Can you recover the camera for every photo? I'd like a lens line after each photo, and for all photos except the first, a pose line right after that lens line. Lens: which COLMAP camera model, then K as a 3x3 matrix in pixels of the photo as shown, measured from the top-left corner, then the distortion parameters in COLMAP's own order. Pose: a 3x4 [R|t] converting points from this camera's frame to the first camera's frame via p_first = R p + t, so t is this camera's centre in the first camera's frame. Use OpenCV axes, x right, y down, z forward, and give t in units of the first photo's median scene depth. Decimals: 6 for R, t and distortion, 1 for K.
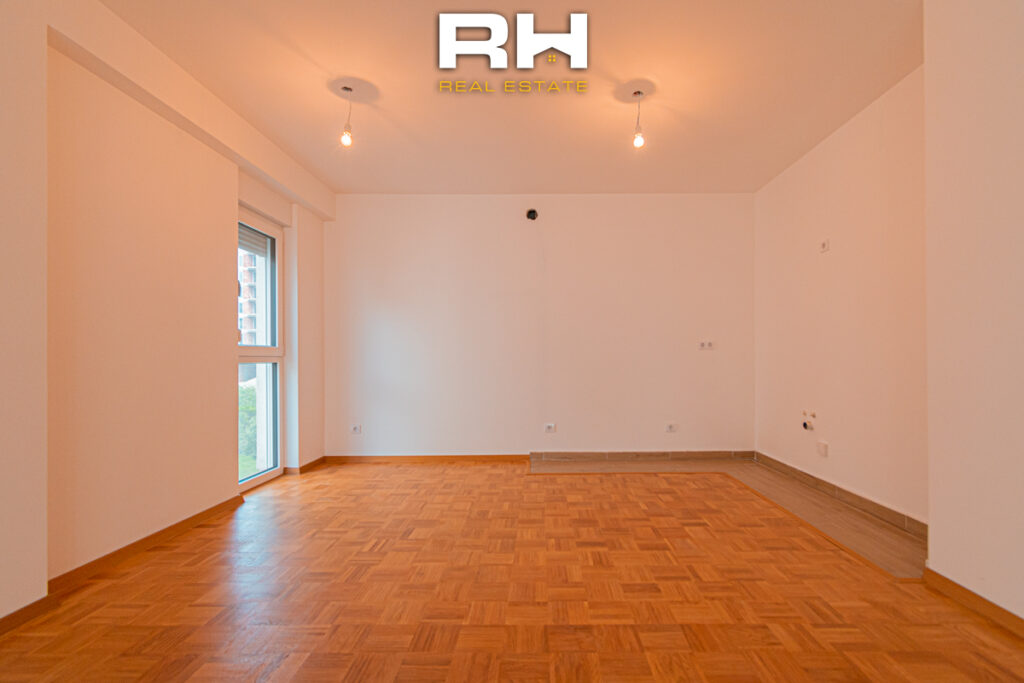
lens RADIAL K [[449.5, 0, 527.3], [0, 449.5, 358.0], [0, 0, 1]] dist [0.000717, -0.000300]
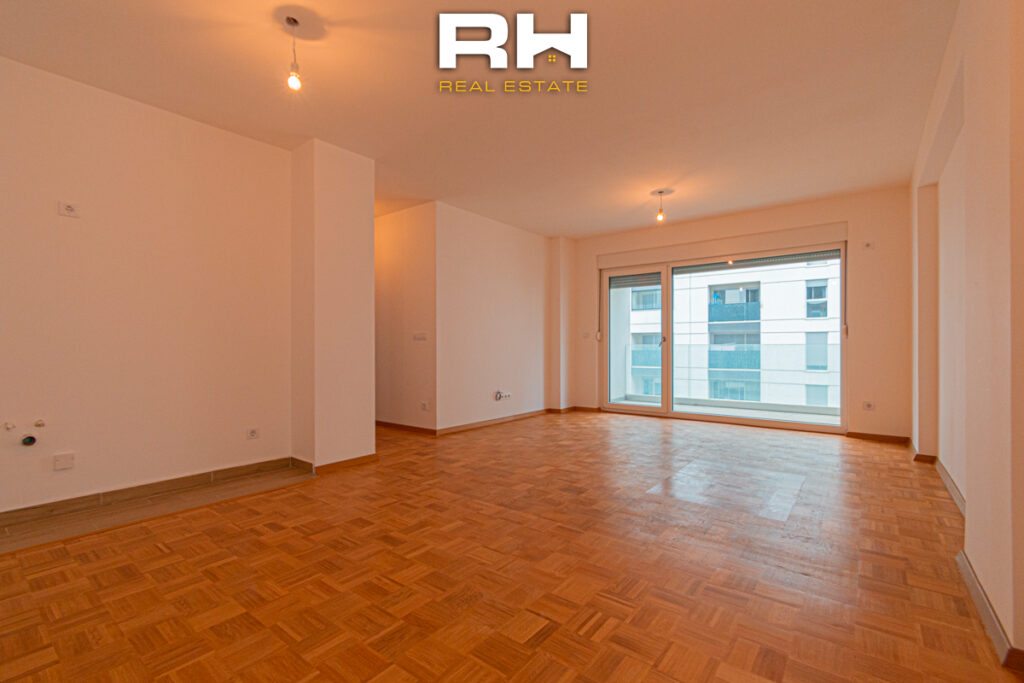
lens RADIAL K [[449.5, 0, 507.6], [0, 449.5, 346.0], [0, 0, 1]] dist [0.000717, -0.000300]
pose [[-0.794065, 0.006723, 0.607796, -0.656167], [0.006530, 0.999975, -0.002529, 0.004799], [-0.607798, 0.001961, -0.794089, 1.652165]]
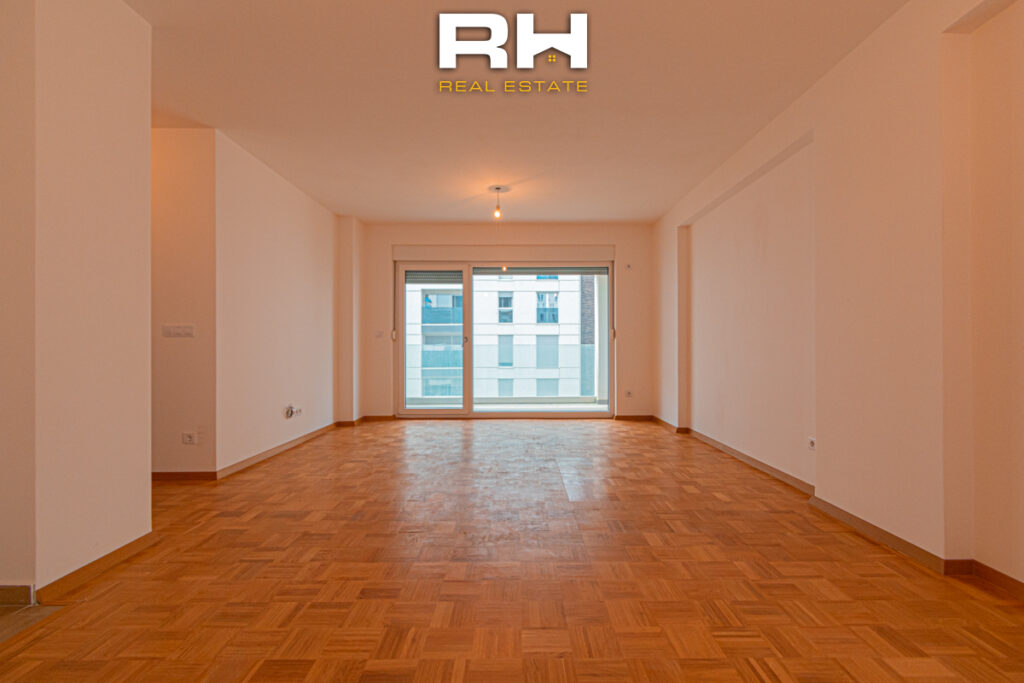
lens RADIAL K [[449.5, 0, 509.8], [0, 449.5, 344.5], [0, 0, 1]] dist [0.000717, -0.000300]
pose [[-0.999905, 0.007010, -0.011888, -0.007321], [0.007041, 0.999972, -0.002596, 0.003065], [0.011869, -0.002680, -0.999926, 1.601553]]
